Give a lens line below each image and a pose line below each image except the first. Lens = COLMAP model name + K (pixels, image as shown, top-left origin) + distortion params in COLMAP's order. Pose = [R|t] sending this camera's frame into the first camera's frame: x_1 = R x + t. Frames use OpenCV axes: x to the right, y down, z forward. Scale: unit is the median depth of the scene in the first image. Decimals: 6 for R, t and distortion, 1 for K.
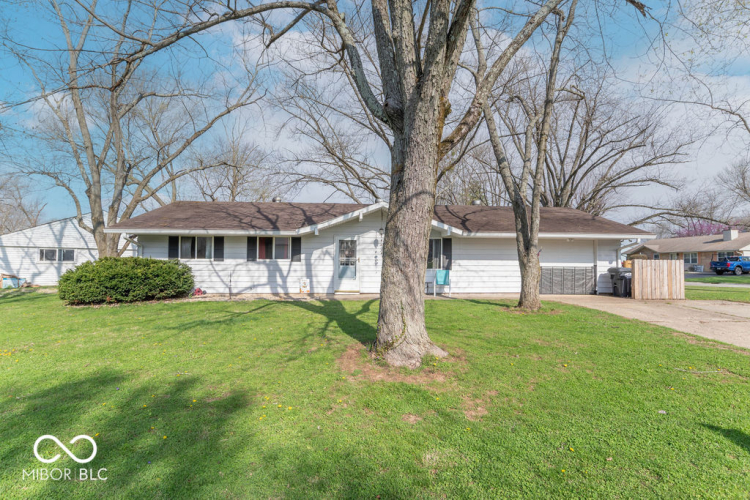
lens RADIAL K [[379.1, 0, 378.0], [0, 379.1, 252.1], [0, 0, 1]] dist [0.003903, 0.001519]
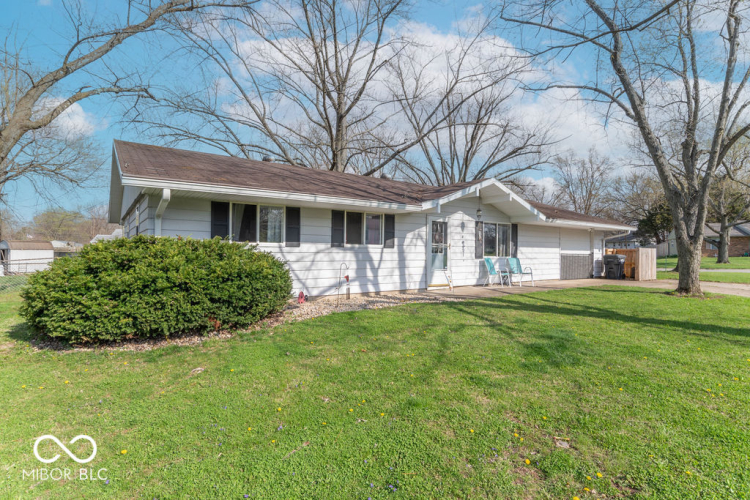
lens RADIAL K [[379.1, 0, 378.0], [0, 379.1, 252.1], [0, 0, 1]] dist [0.003903, 0.001519]
pose [[0.854908, 0.000000, 0.518779, -0.615012], [-0.016072, 0.999520, 0.026484, 0.014014], [-0.518530, -0.030979, 0.854498, 0.383219]]
